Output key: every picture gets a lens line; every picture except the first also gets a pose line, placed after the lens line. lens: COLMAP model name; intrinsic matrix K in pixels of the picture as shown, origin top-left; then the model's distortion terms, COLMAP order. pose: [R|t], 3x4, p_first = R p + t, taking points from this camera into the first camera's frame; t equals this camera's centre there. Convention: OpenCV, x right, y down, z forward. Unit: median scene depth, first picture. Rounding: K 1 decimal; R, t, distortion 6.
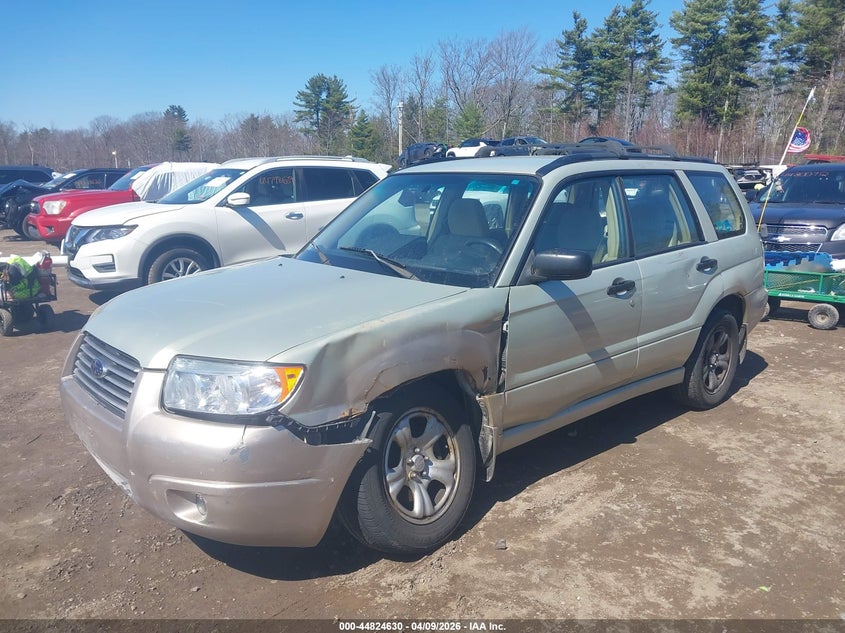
lens RADIAL K [[685.4, 0, 422.5], [0, 685.4, 316.5], [0, 0, 1]] dist [0.002039, 0.002025]
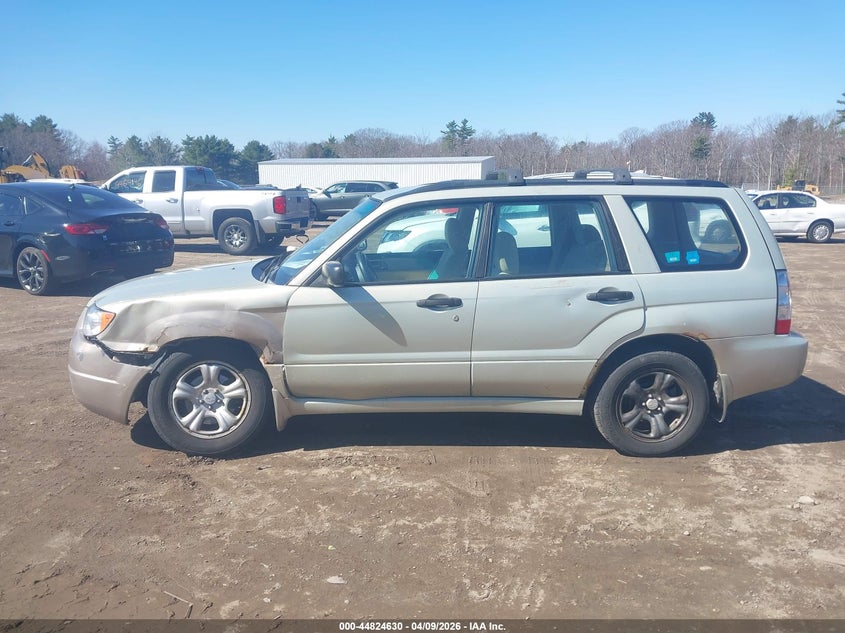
lens RADIAL K [[685.4, 0, 422.5], [0, 685.4, 316.5], [0, 0, 1]] dist [0.002039, 0.002025]
pose [[0.759080, 0.120661, -0.639718, 1.231111], [-0.127881, 0.991164, 0.035208, -0.068800], [0.638314, 0.055082, 0.767803, 0.129871]]
